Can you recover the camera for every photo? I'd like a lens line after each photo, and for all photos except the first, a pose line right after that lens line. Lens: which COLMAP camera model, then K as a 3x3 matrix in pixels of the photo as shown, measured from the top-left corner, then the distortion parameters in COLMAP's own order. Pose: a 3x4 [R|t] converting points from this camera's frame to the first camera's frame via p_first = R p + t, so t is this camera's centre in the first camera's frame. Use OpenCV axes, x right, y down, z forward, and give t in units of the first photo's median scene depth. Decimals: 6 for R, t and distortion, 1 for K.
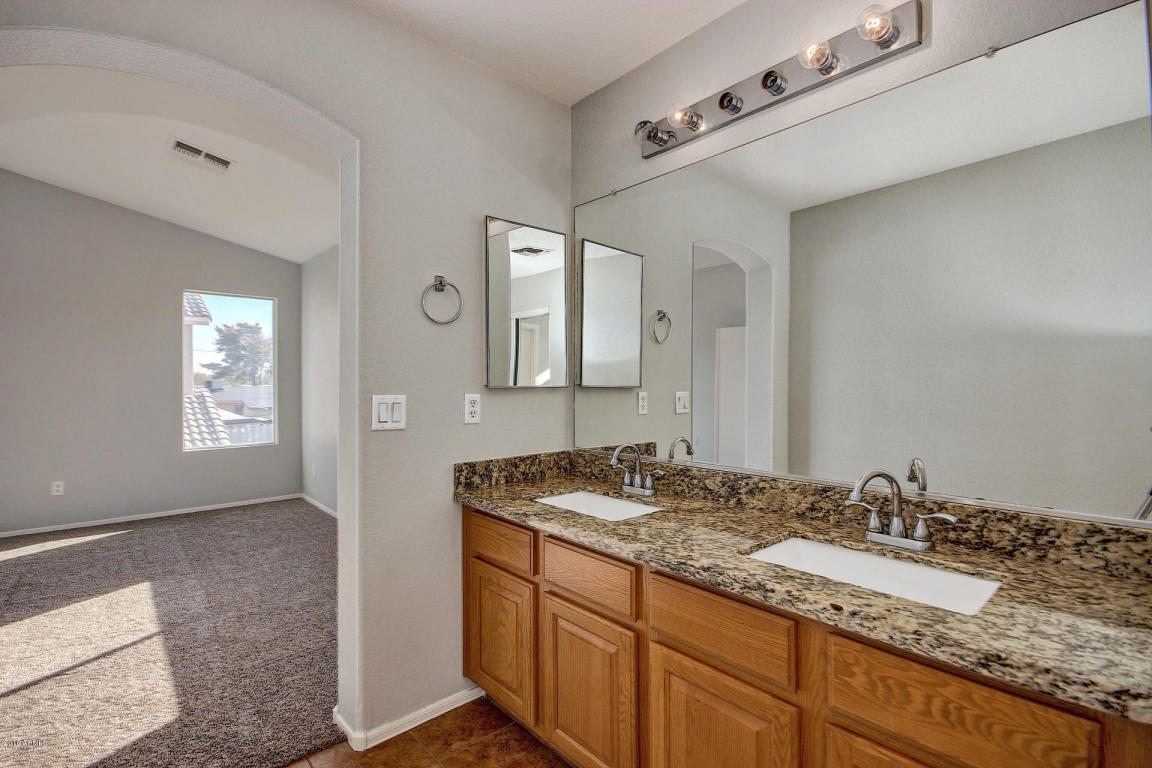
lens RADIAL K [[526.6, 0, 570.5], [0, 526.6, 382.4], [0, 0, 1]] dist [0.005539, -0.000271]
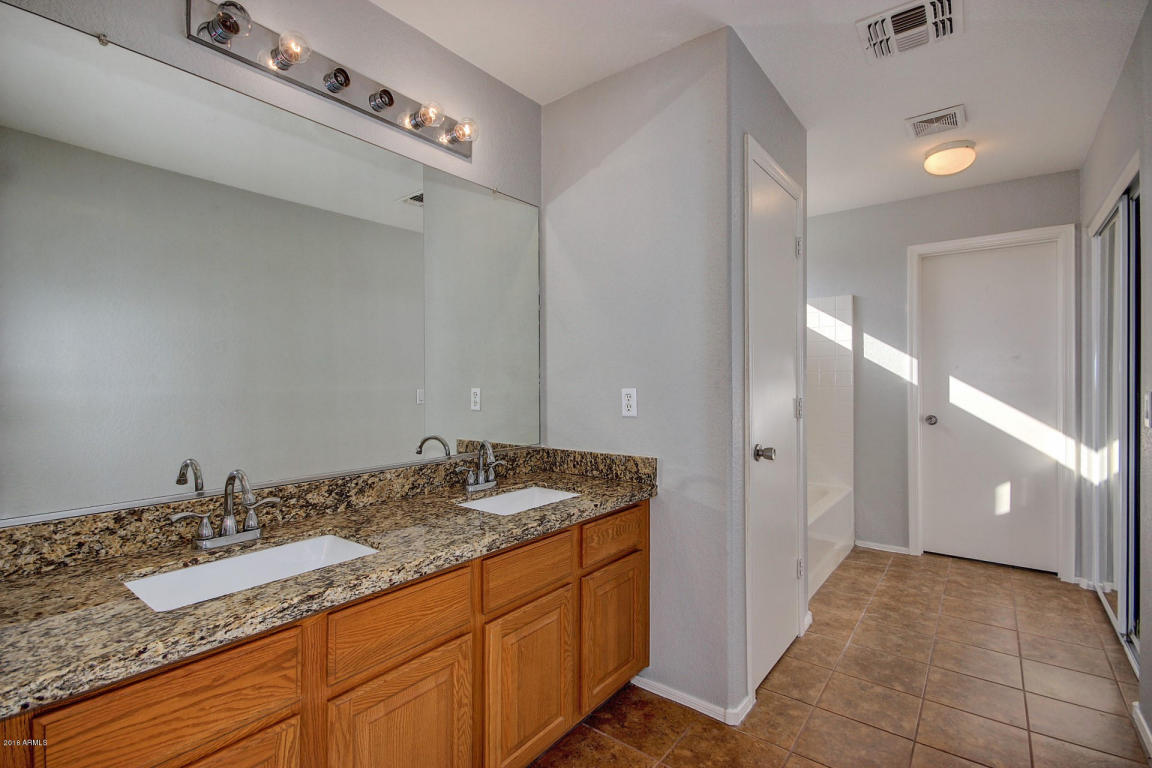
lens RADIAL K [[526.6, 0, 567.3], [0, 526.6, 383.1], [0, 0, 1]] dist [0.005539, -0.000271]
pose [[-0.166157, 0.002076, 0.986097, -0.758168], [-0.000710, 0.999997, -0.002225, 0.006631], [-0.986099, -0.001070, -0.166155, 0.841341]]
